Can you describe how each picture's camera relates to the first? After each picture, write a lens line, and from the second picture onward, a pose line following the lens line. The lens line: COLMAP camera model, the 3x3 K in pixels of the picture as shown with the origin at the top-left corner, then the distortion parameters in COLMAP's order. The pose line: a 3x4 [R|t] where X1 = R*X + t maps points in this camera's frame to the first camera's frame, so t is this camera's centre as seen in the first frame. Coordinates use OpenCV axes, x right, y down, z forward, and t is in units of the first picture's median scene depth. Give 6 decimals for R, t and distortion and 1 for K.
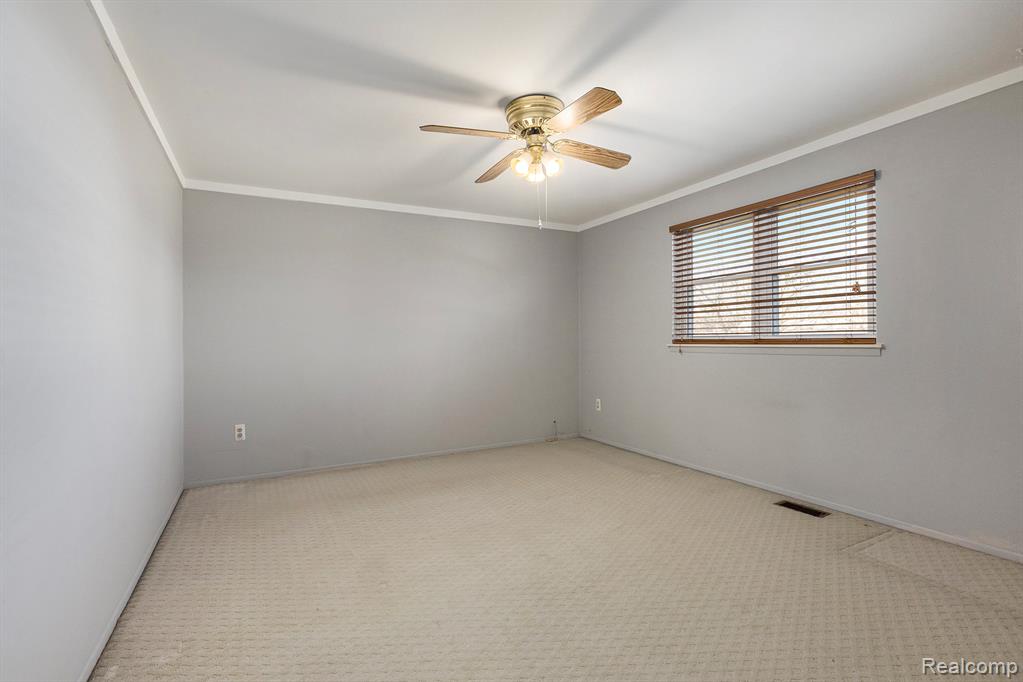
lens RADIAL K [[470.6, 0, 514.0], [0, 470.6, 334.5], [0, 0, 1]] dist [-0.014214, 0.000885]
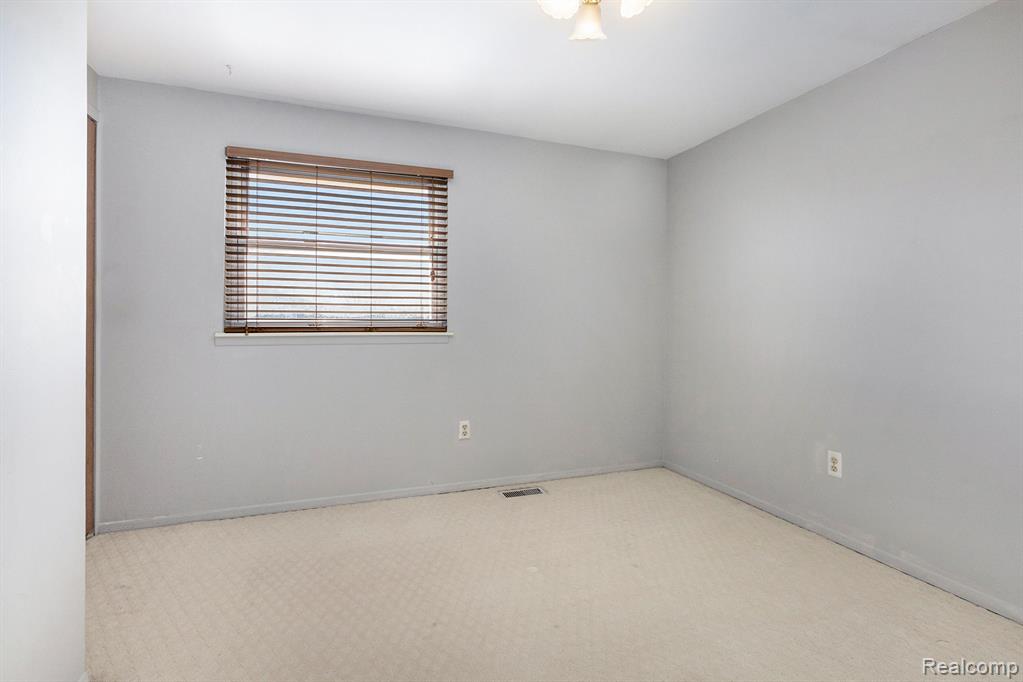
lens RADIAL K [[470.6, 0, 562.8], [0, 470.6, 359.5], [0, 0, 1]] dist [-0.014214, 0.000885]
pose [[0.141969, -0.062408, 0.987902, -0.270338], [-0.013985, 0.997784, 0.065042, 0.008913], [-0.989772, -0.023050, 0.140782, 0.540309]]
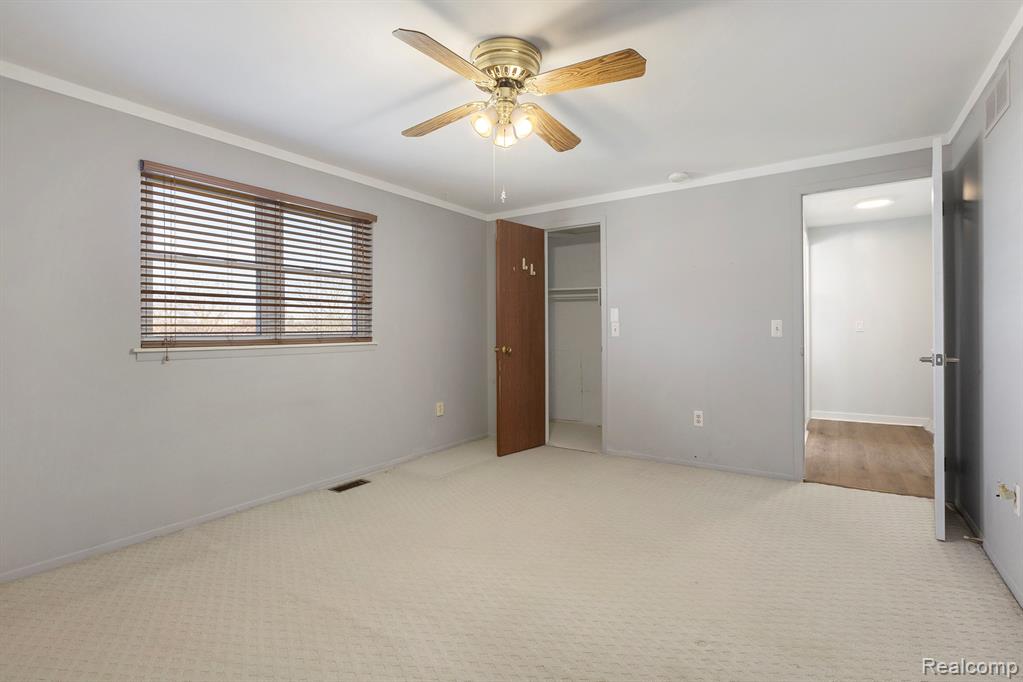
lens RADIAL K [[470.6, 0, 514.0], [0, 470.6, 340.1], [0, 0, 1]] dist [-0.014214, 0.000885]
pose [[-0.439889, 0.004071, 0.898043, -0.515284], [0.009821, 0.999952, 0.000278, 0.016493], [-0.897998, 0.008941, -0.439908, 0.987782]]
